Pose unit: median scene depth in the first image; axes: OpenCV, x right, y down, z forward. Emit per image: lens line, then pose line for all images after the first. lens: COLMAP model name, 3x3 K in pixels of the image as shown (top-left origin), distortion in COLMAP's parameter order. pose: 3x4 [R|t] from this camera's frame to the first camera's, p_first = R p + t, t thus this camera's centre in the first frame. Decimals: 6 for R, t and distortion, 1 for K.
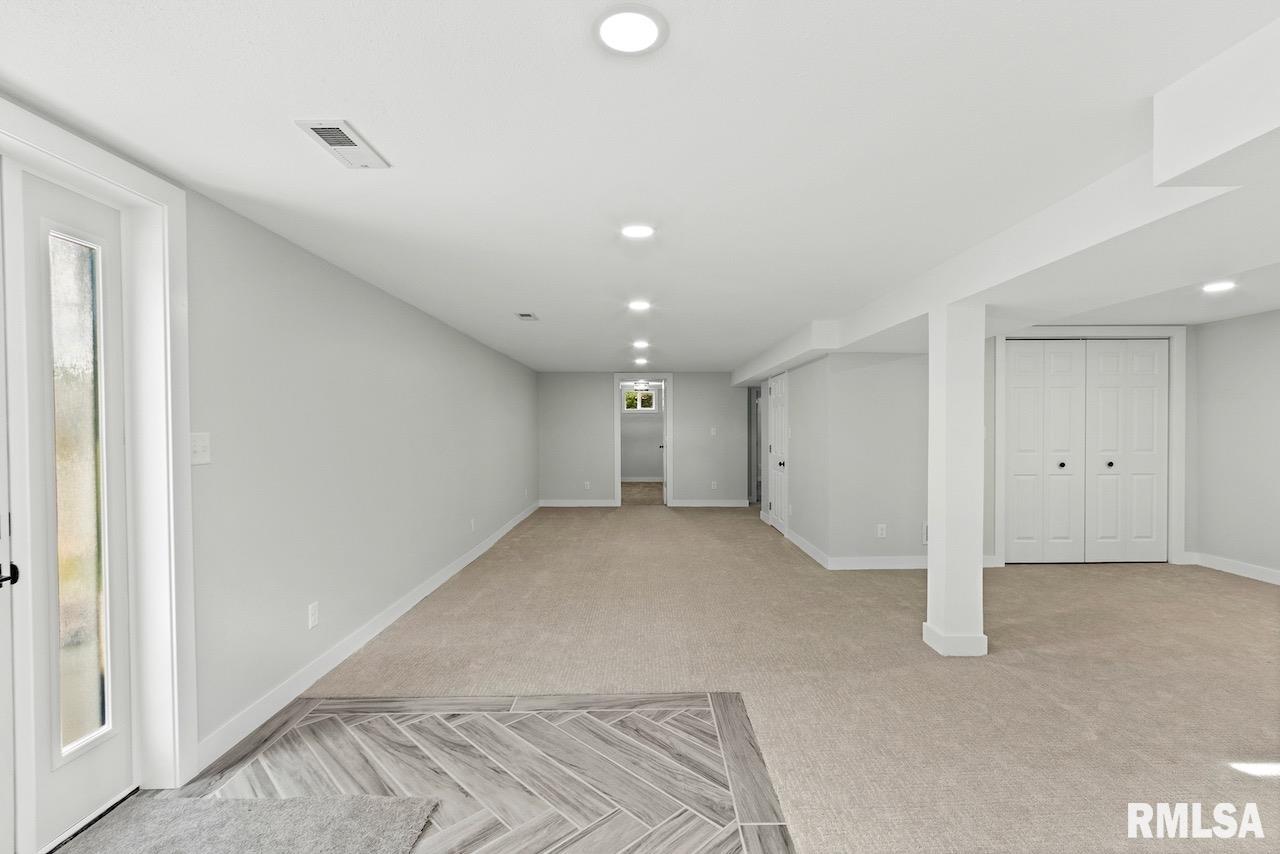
lens RADIAL K [[583.0, 0, 641.0], [0, 583.0, 425.3], [0, 0, 1]] dist [0.004433, -0.001911]
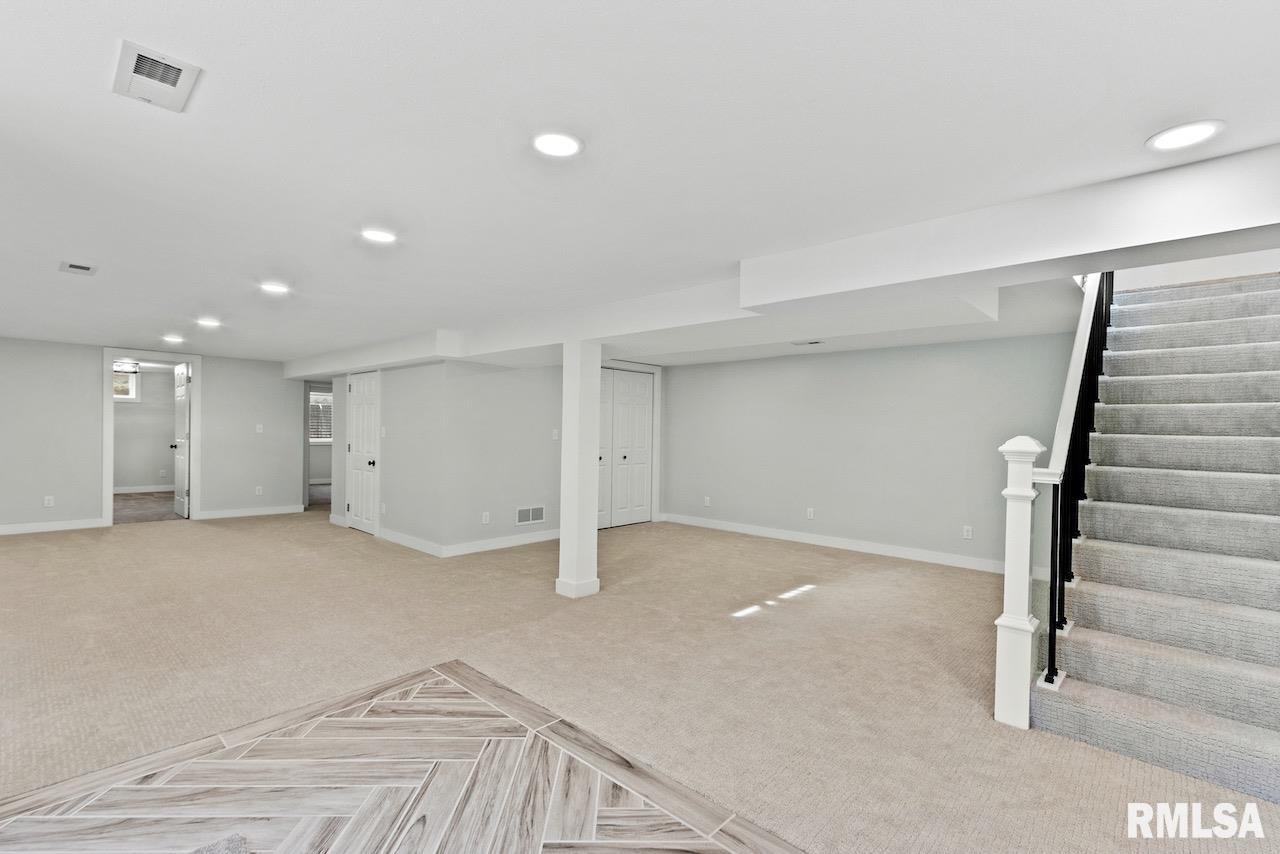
lens RADIAL K [[583.0, 0, 645.1], [0, 583.0, 432.2], [0, 0, 1]] dist [0.004433, -0.001911]
pose [[0.686294, 0.013883, 0.727192, -0.424901], [-0.023431, 0.999721, 0.003028, -0.001610], [-0.726947, -0.019117, 0.686427, -0.050653]]
